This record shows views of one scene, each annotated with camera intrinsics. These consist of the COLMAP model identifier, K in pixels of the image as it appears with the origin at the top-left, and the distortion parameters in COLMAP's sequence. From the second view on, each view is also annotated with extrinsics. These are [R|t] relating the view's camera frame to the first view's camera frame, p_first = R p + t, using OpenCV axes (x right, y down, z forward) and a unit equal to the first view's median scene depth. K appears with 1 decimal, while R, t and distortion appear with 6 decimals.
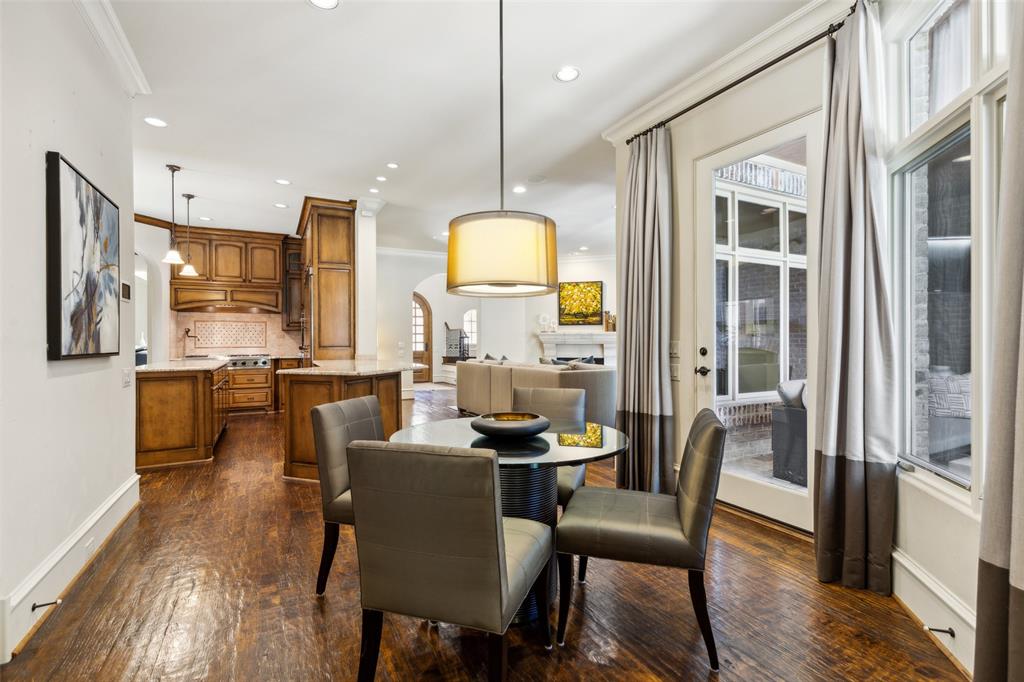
lens RADIAL K [[467.0, 0, 508.8], [0, 467.0, 339.2], [0, 0, 1]] dist [0.004367, -0.000493]
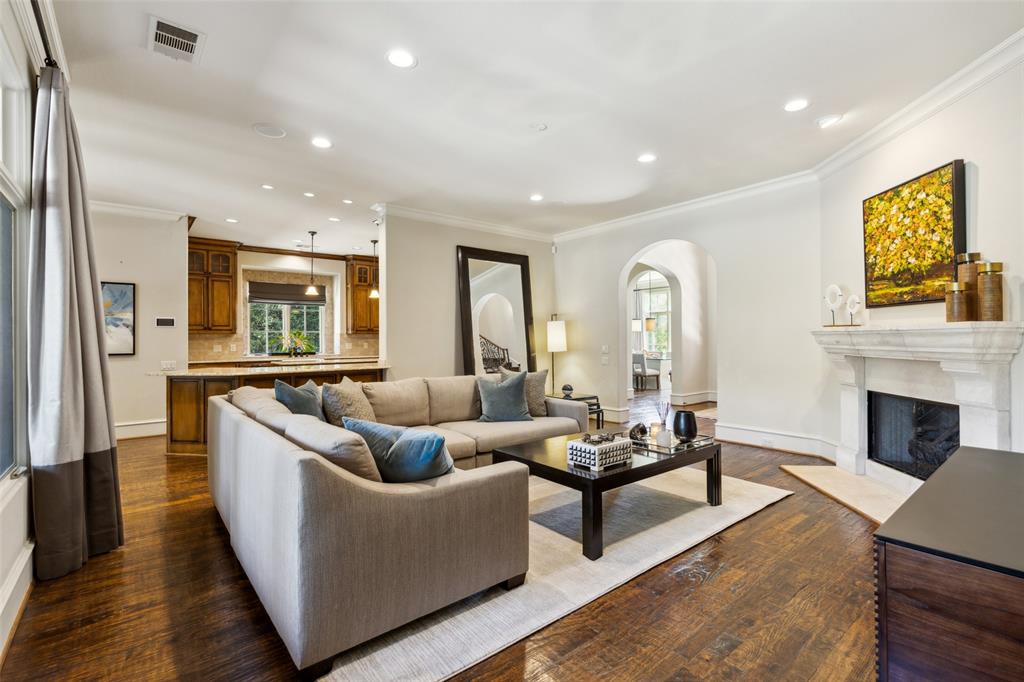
lens RADIAL K [[467.0, 0, 509.8], [0, 467.0, 340.0], [0, 0, 1]] dist [0.004367, -0.000493]
pose [[0.208195, 0.006260, -0.978067, 0.512149], [0.009392, 0.999921, 0.008399, -0.011095], [0.978042, -0.010935, 0.208120, 0.737103]]
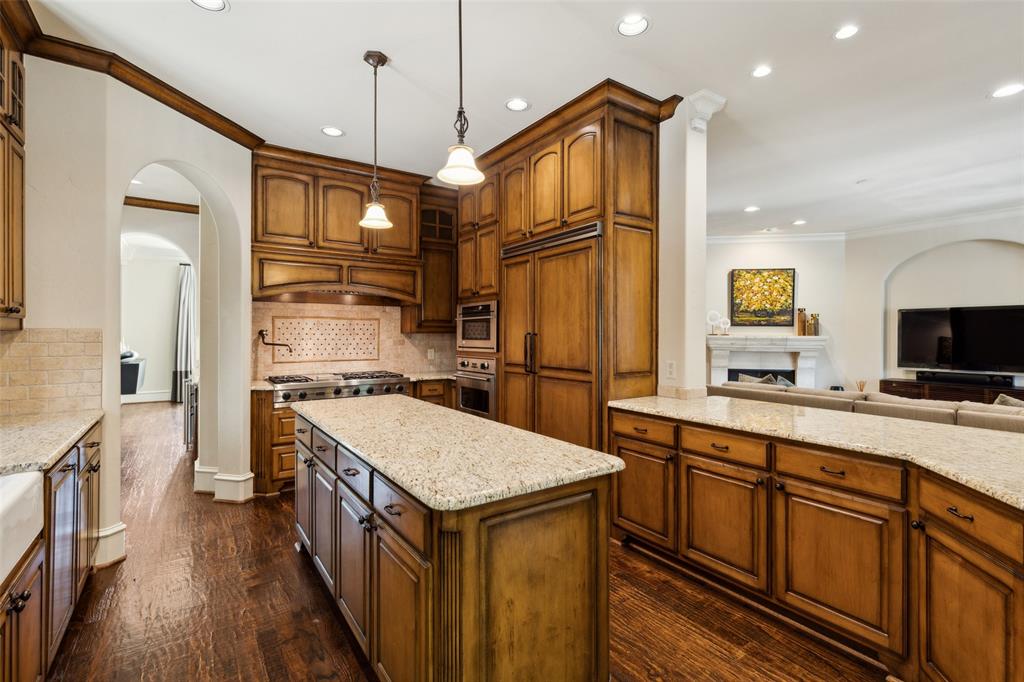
lens RADIAL K [[467.0, 0, 507.3], [0, 467.0, 336.1], [0, 0, 1]] dist [0.004367, -0.000493]
pose [[0.992562, 0.007867, 0.121485, -0.408490], [-0.009164, 0.999907, 0.010115, -0.021017], [-0.121394, -0.011154, 0.992542, 0.345670]]
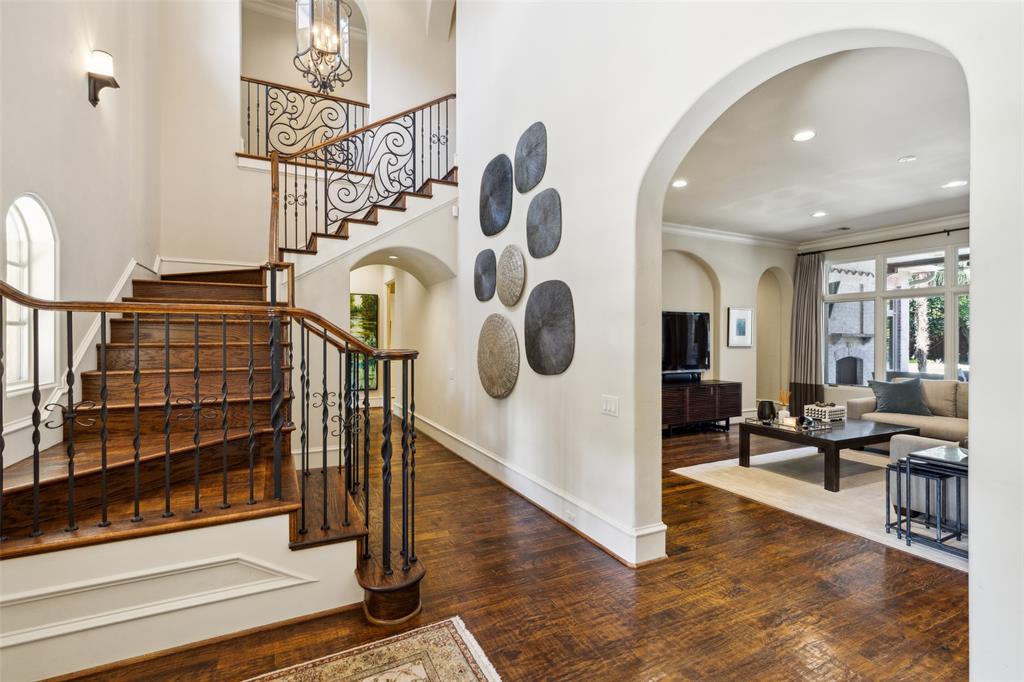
lens RADIAL K [[467.0, 0, 511.3], [0, 467.0, 340.2], [0, 0, 1]] dist [0.004367, -0.000493]
pose [[0.010418, 0.001757, 0.999944, -0.399487], [-0.007133, 0.999973, -0.001682, -0.014132], [-0.999920, -0.007116, 0.010431, 1.261849]]
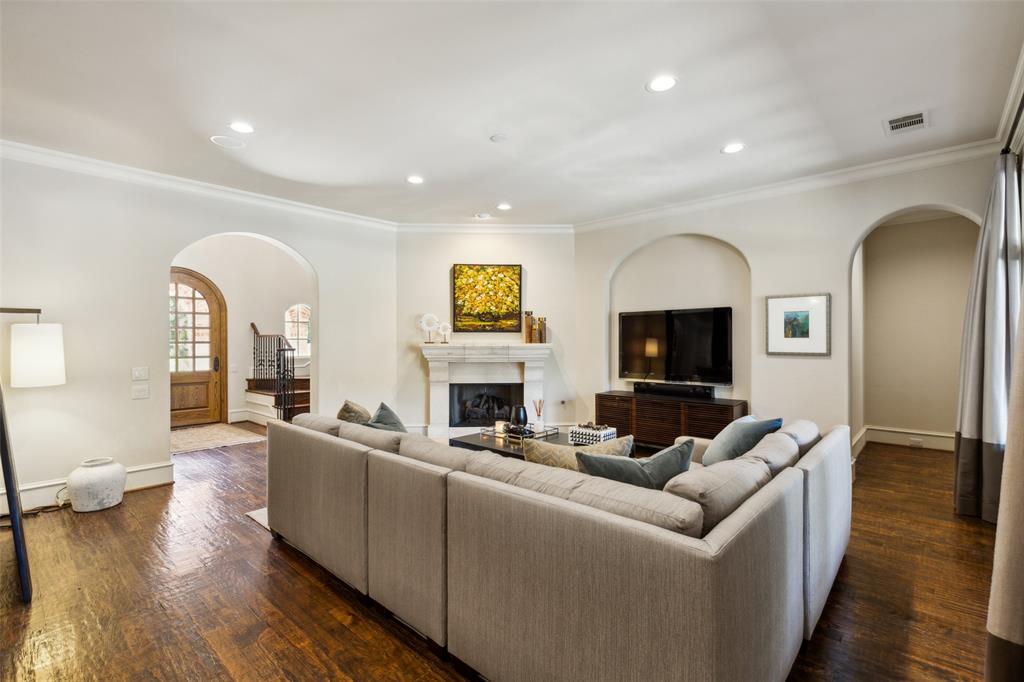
lens RADIAL K [[467.0, 0, 511.5], [0, 467.0, 341.8], [0, 0, 1]] dist [0.004367, -0.000493]
pose [[0.937311, 0.000259, 0.348494, -0.044835], [-0.002222, 0.999984, 0.005232, -0.023929], [-0.348487, -0.005679, 0.937297, 0.454863]]
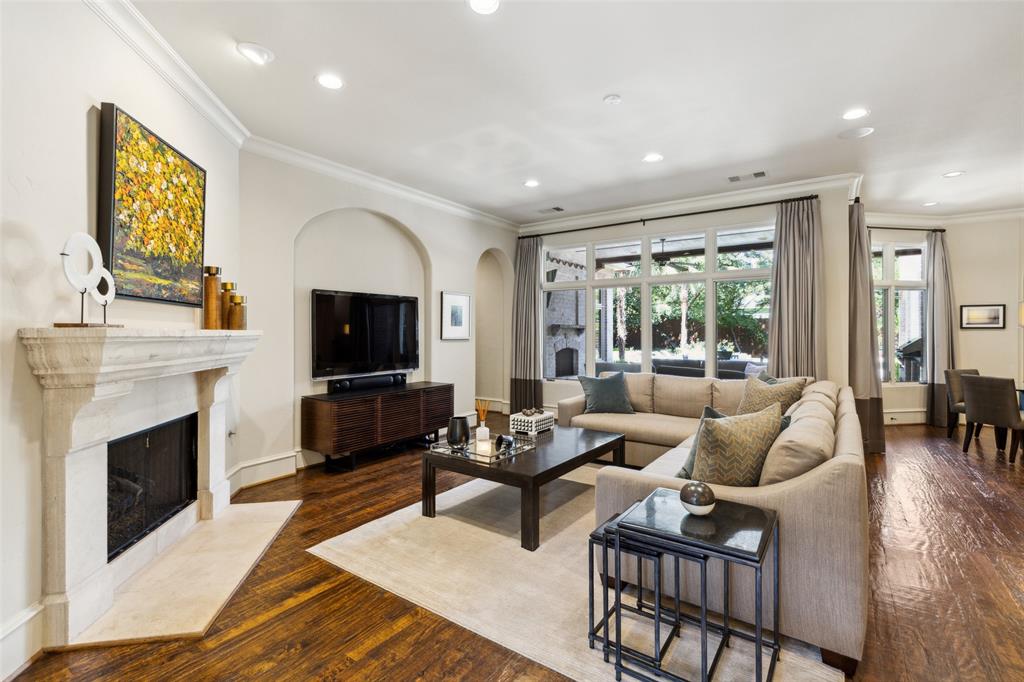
lens RADIAL K [[467.0, 0, 511.8], [0, 467.0, 331.2], [0, 0, 1]] dist [0.004367, -0.000493]
pose [[-0.463226, 0.005535, 0.886223, -0.207733], [-0.000948, 0.999977, -0.006741, -0.014554], [-0.886239, -0.003963, -0.463211, 1.105290]]
